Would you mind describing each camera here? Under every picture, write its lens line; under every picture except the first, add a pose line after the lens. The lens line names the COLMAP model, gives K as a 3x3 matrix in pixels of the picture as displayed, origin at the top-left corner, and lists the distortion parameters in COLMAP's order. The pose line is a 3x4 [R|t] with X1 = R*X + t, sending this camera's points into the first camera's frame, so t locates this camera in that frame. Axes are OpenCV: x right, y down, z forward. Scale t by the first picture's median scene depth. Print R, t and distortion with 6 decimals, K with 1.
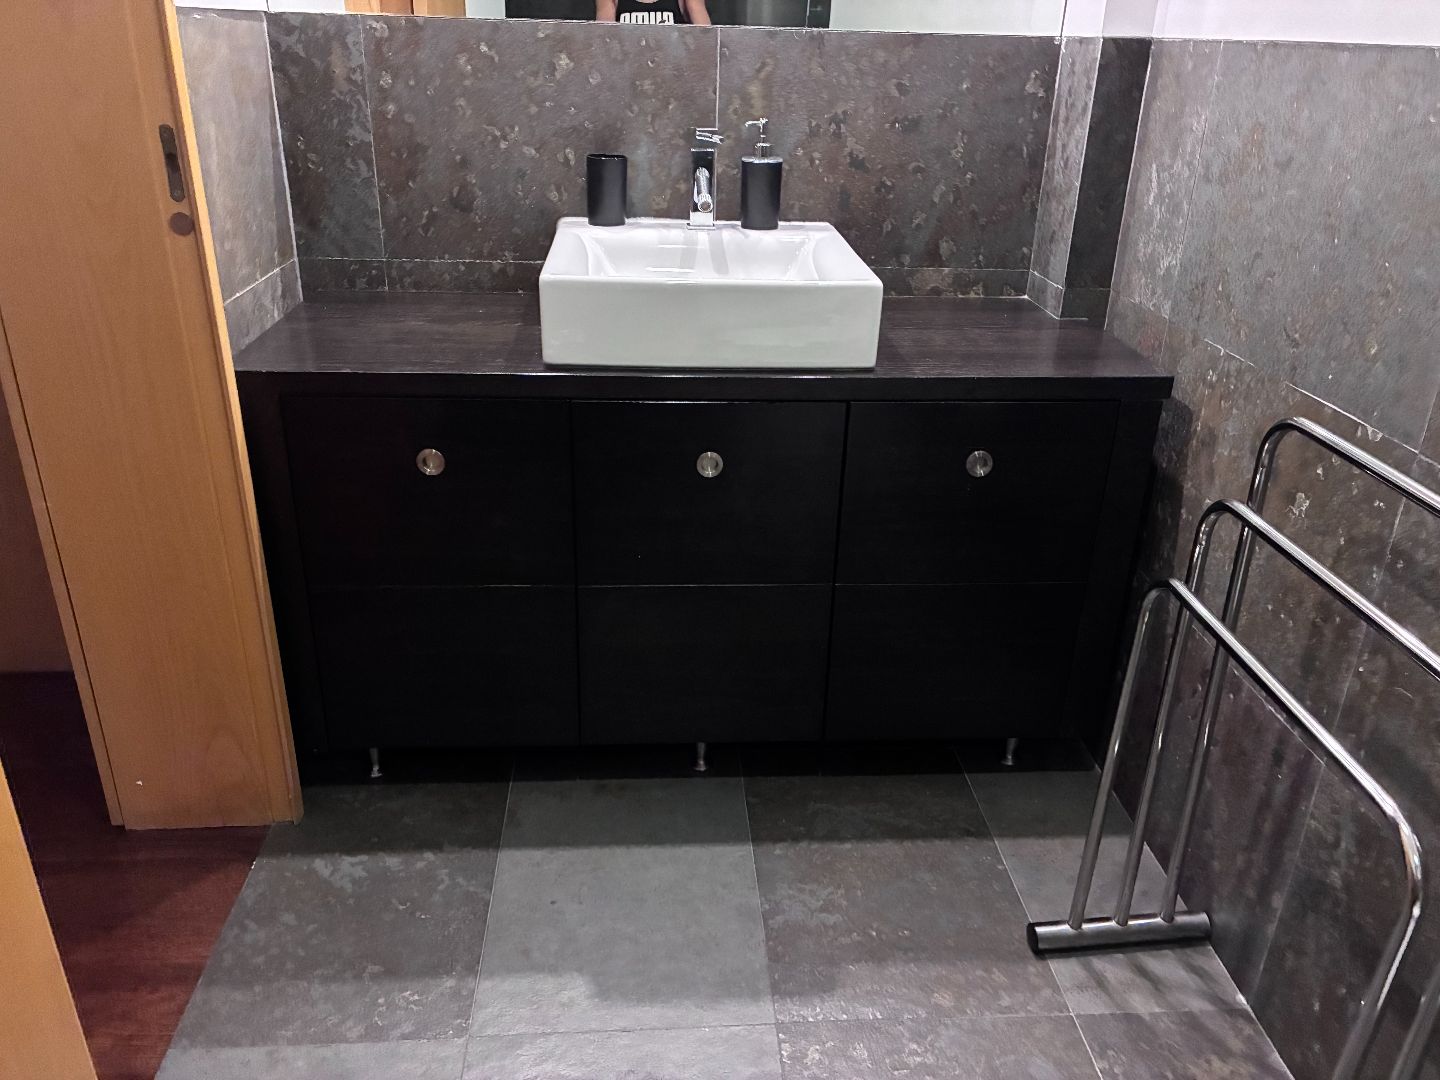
lens RADIAL K [[1105.5, 0, 725.1], [0, 1105.5, 537.0], [0, 0, 1]] dist [0.051702, -0.057332]
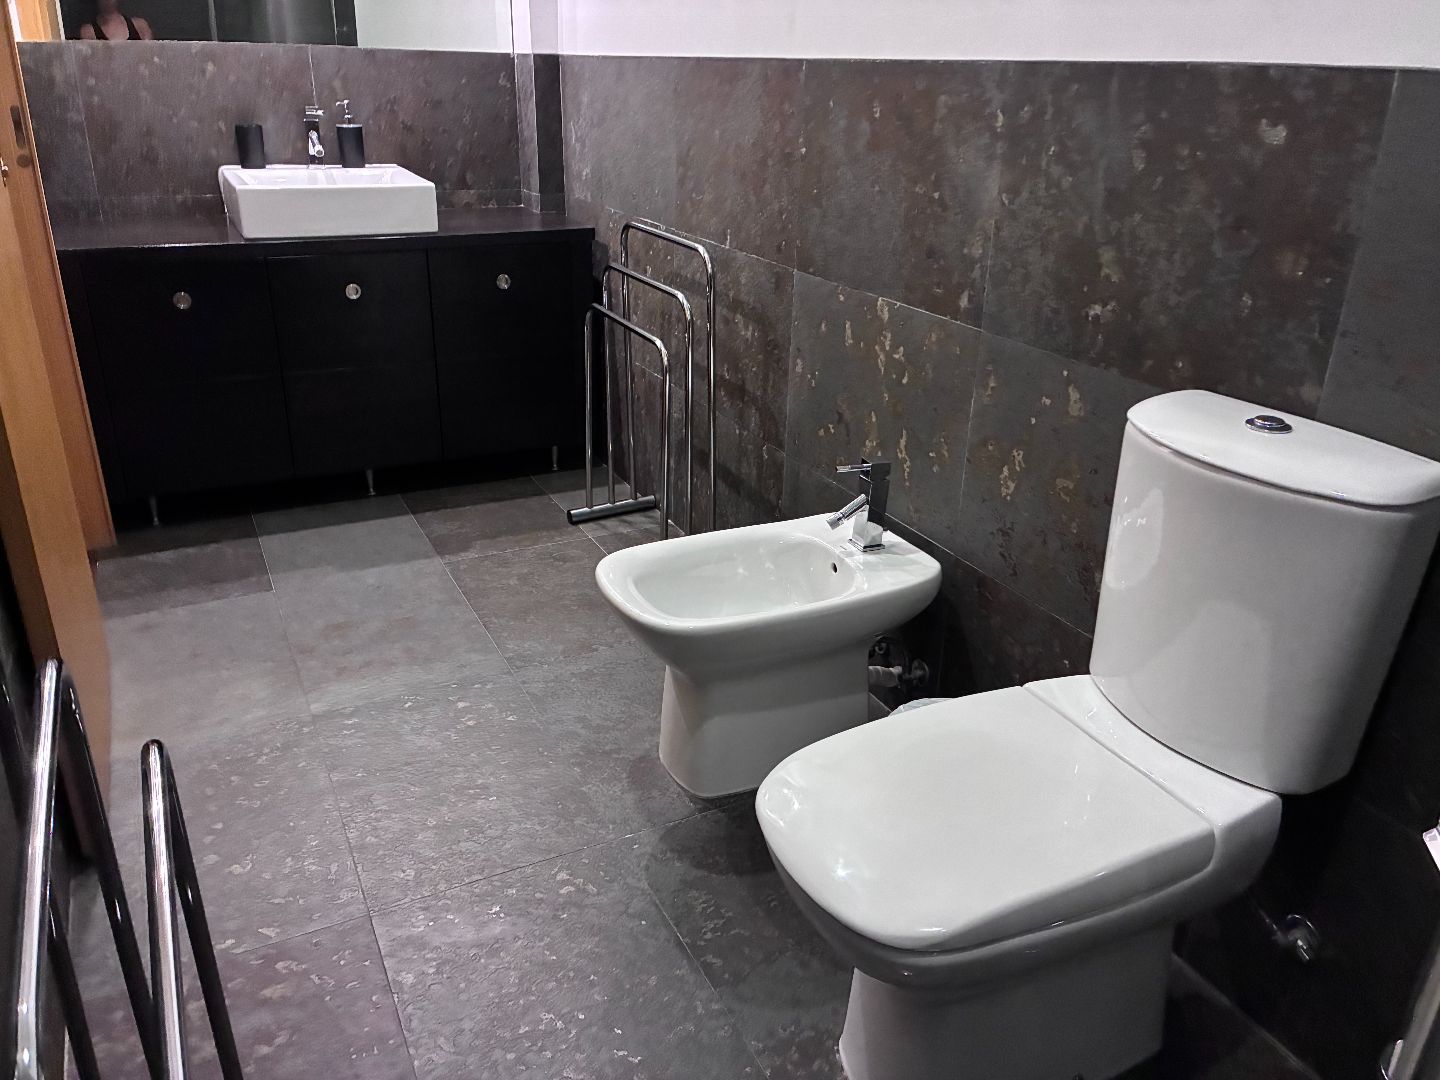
lens RADIAL K [[1105.5, 0, 720.1], [0, 1105.5, 537.0], [0, 0, 1]] dist [0.051702, -0.057332]
pose [[0.924593, -0.154774, 0.348099, -0.132692], [0.158649, 0.987179, 0.017535, 0.335248], [-0.346350, 0.039013, 0.937294, -0.751863]]
